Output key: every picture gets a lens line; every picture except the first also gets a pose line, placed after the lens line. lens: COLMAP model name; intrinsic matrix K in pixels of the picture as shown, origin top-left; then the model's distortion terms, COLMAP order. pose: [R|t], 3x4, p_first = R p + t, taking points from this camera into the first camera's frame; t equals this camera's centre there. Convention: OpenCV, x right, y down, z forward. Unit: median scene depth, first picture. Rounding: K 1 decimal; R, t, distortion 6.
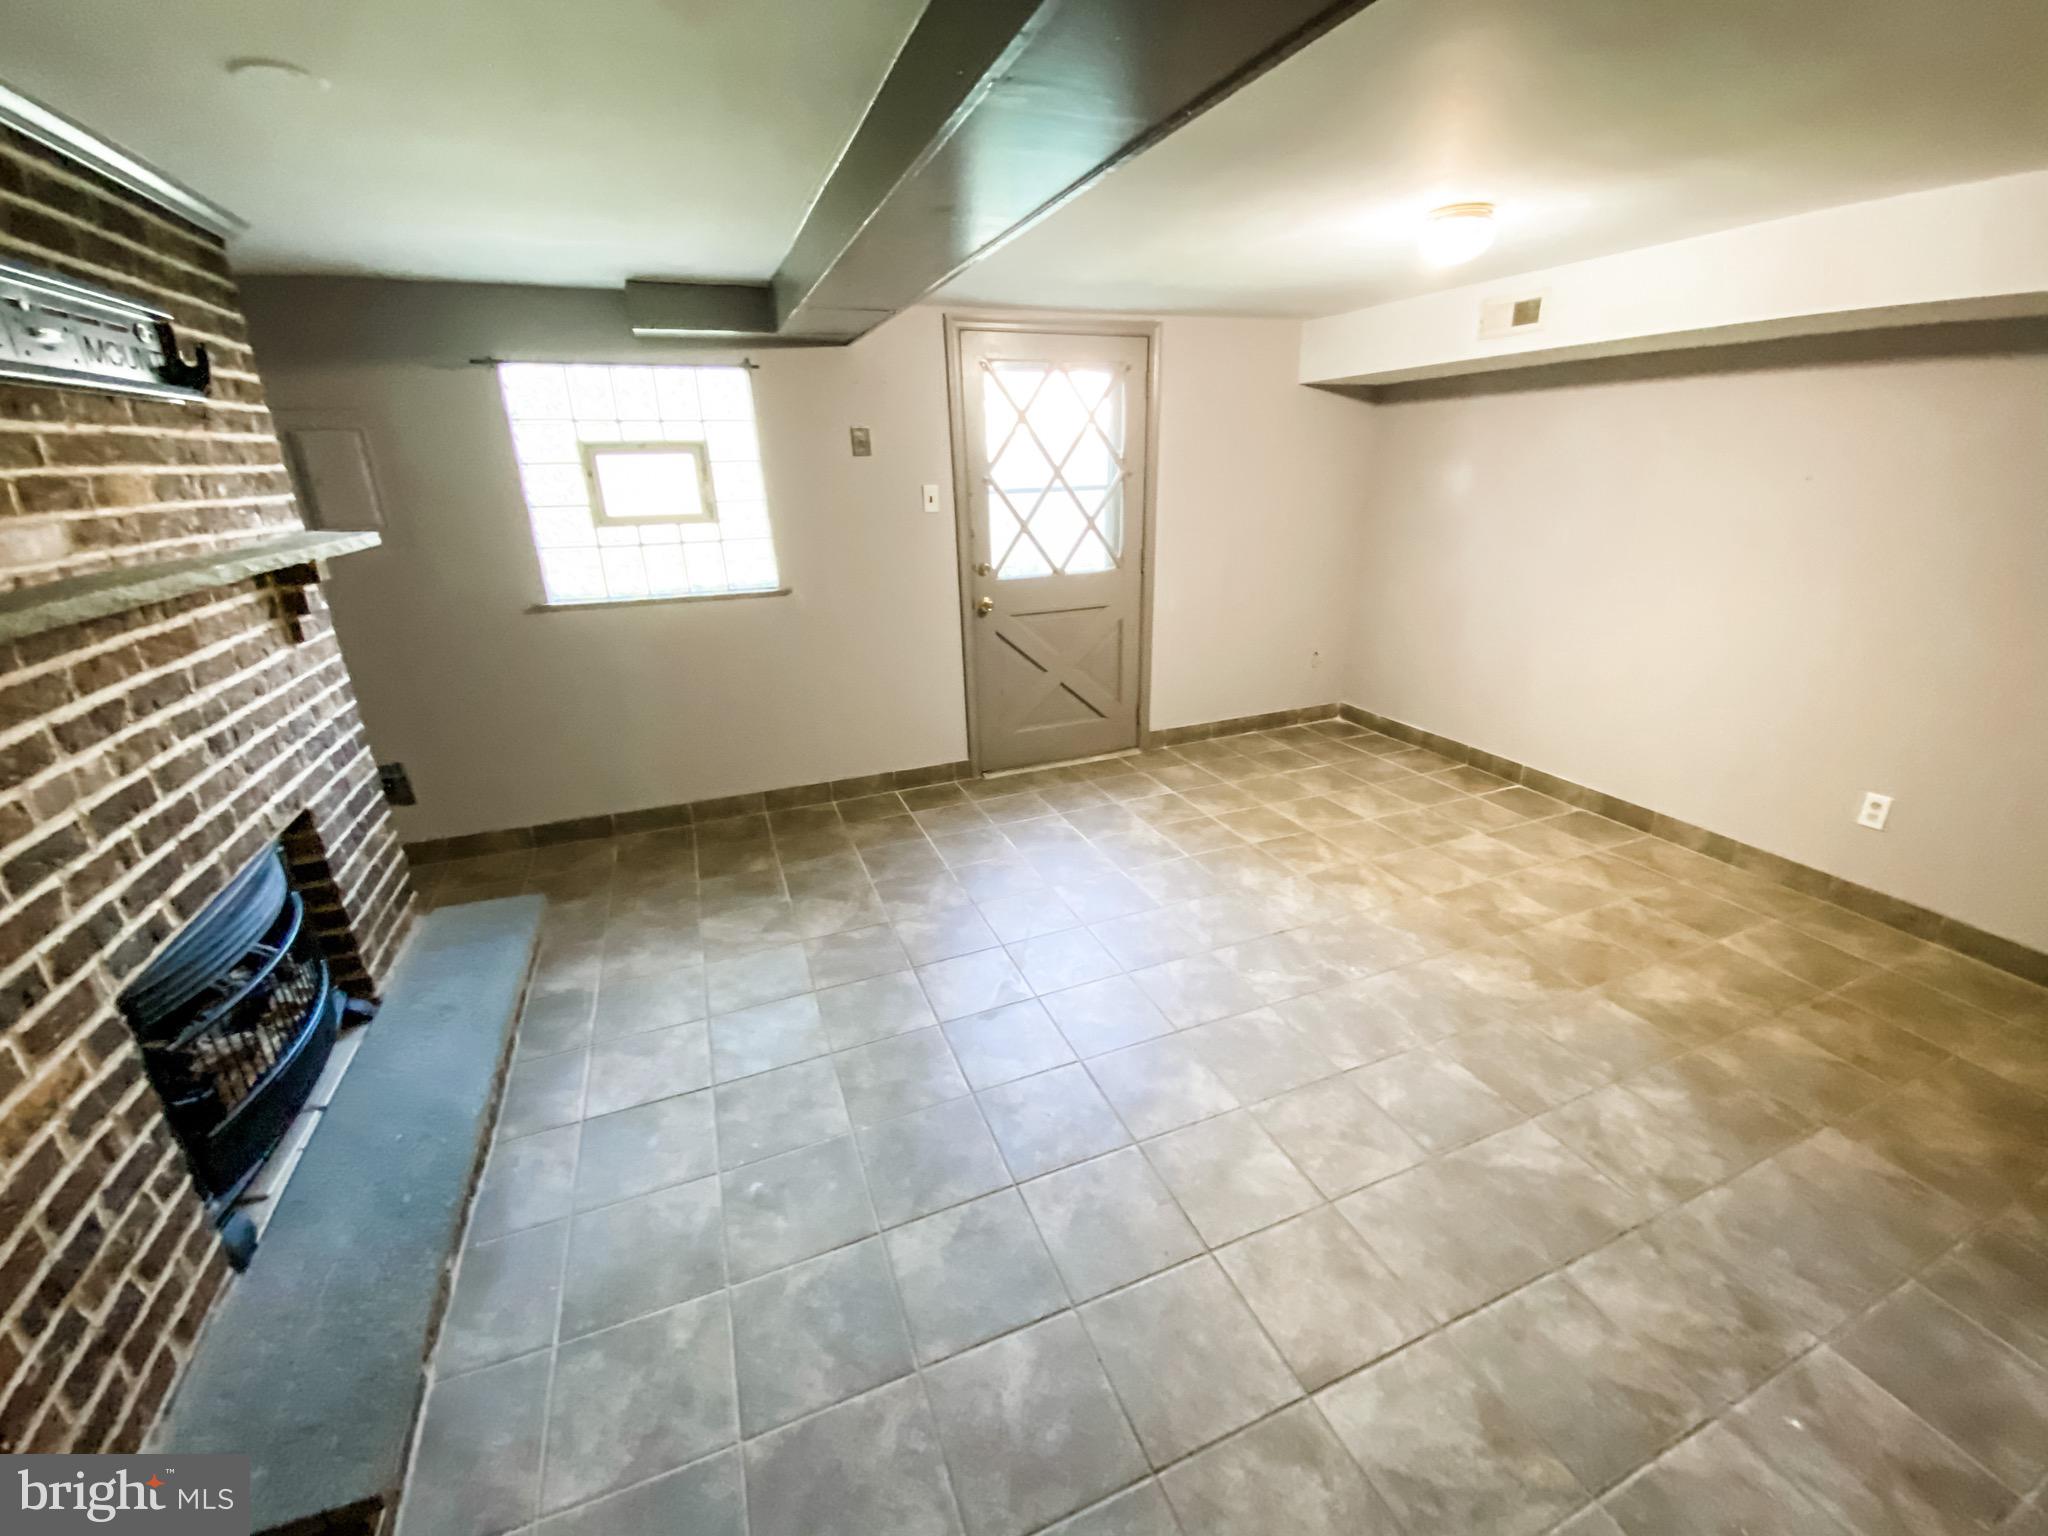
lens RADIAL K [[830.8, 0, 1034.2], [0, 830.8, 775.0], [0, 0, 1]] dist [0.039389, -0.034491]
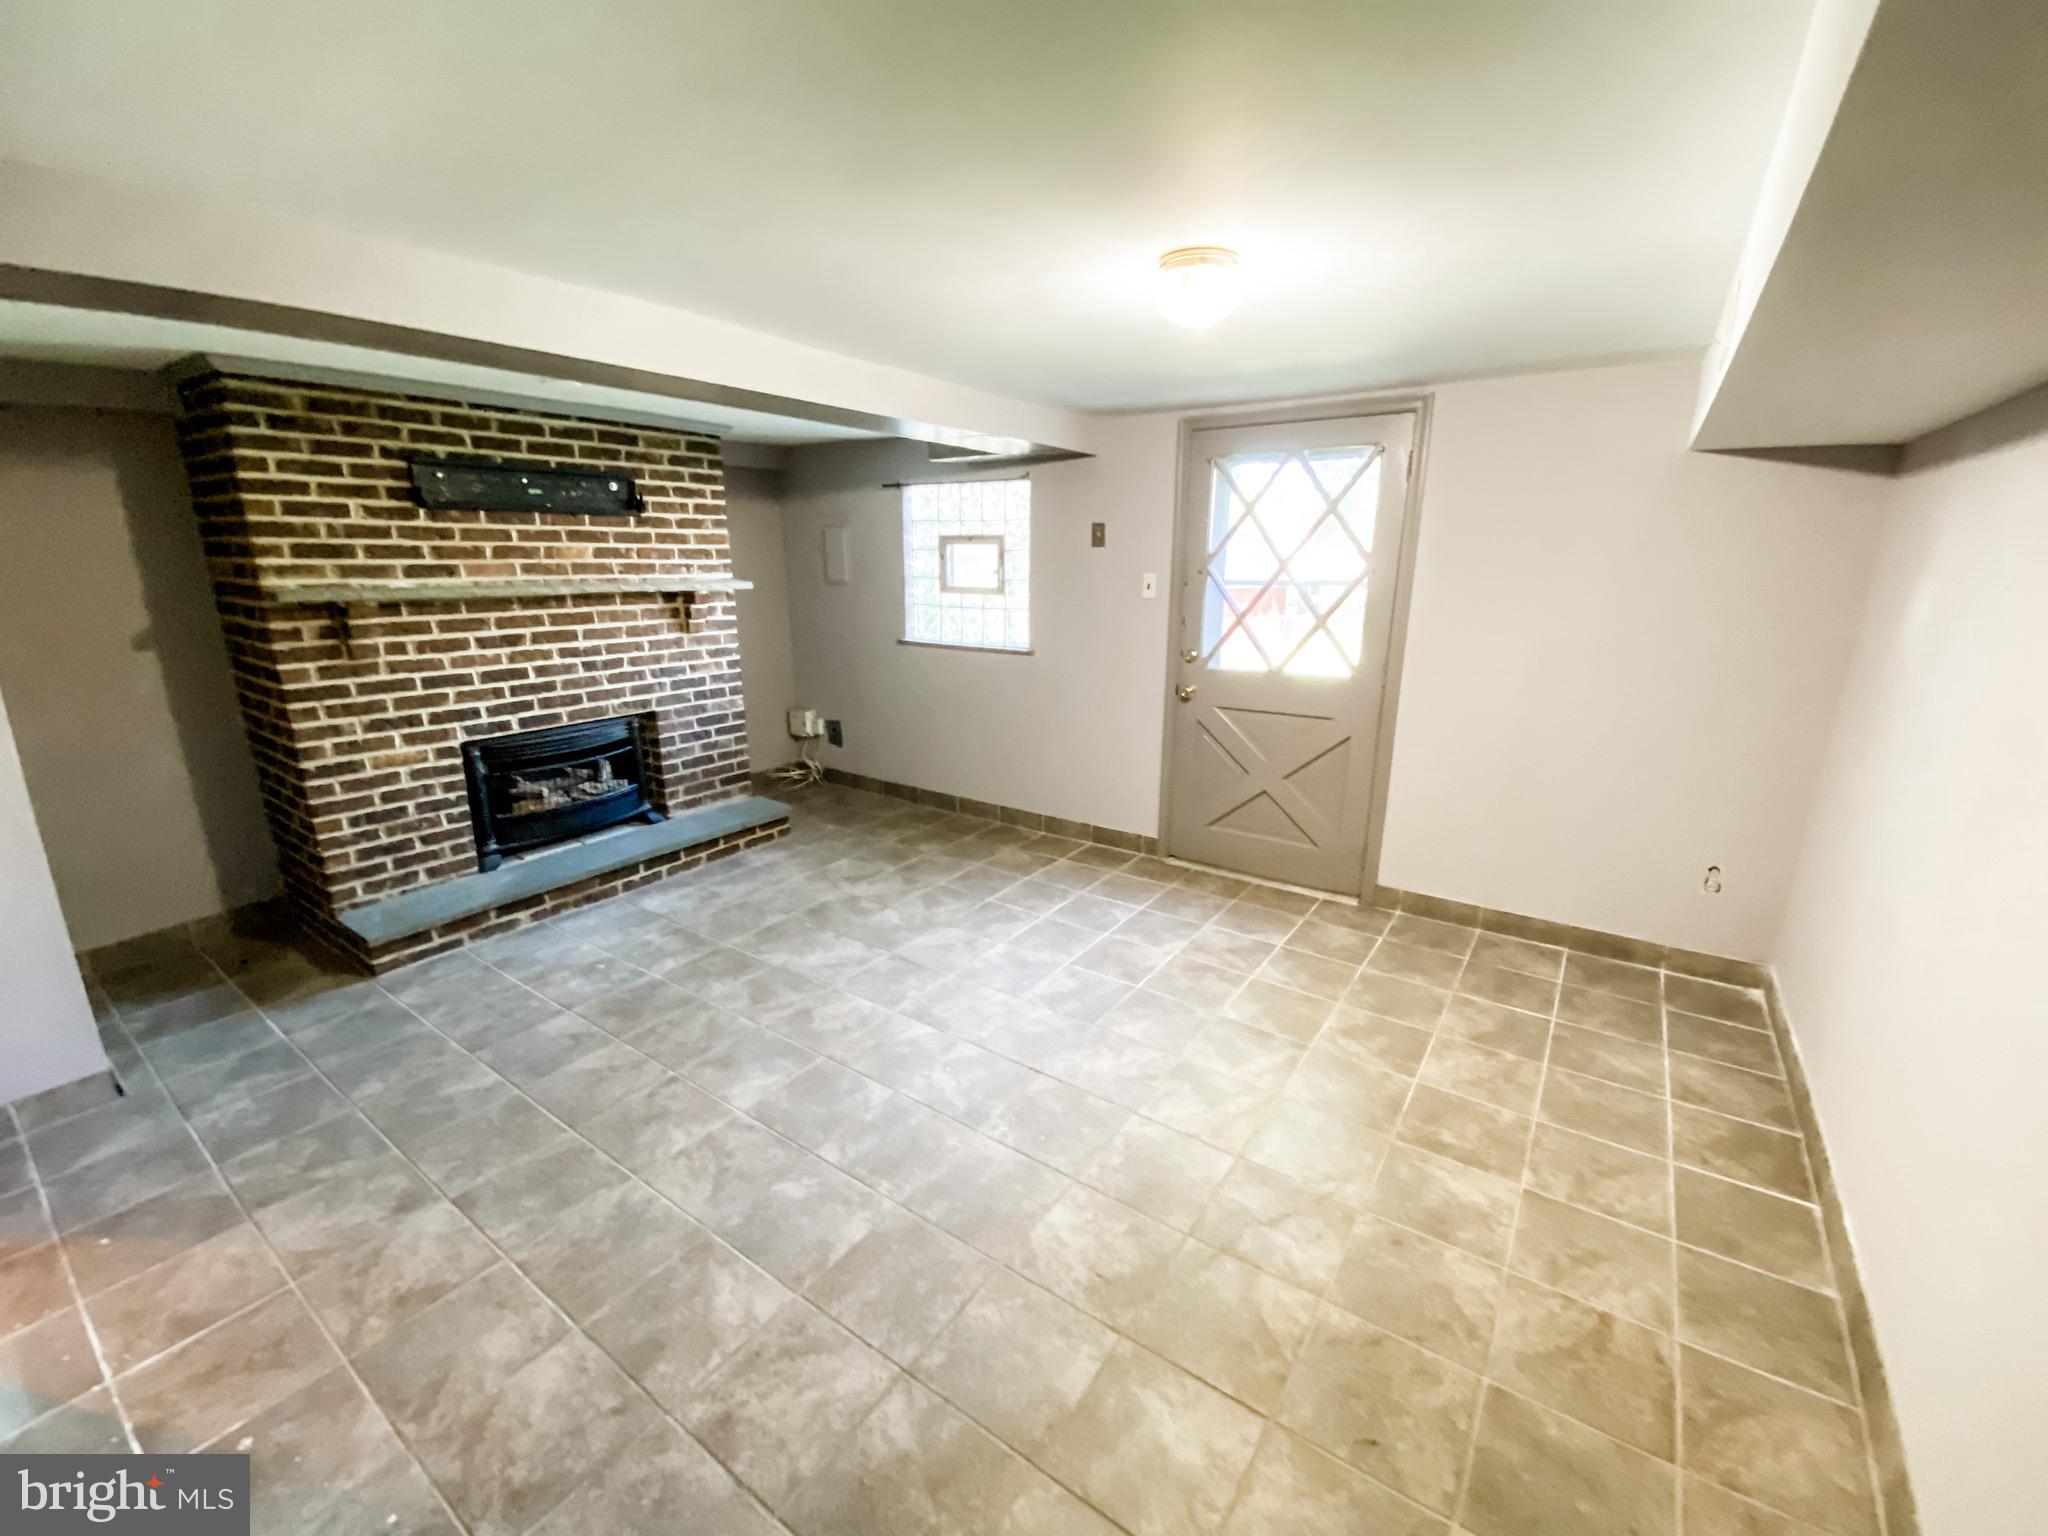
lens RADIAL K [[830.8, 0, 1034.2], [0, 830.8, 775.0], [0, 0, 1]] dist [0.039389, -0.034491]
pose [[0.539776, 0.237609, -0.807579, 0.743923], [-0.308371, 0.948465, 0.072950, -0.139066], [0.783294, 0.209657, 0.585231, 0.324380]]
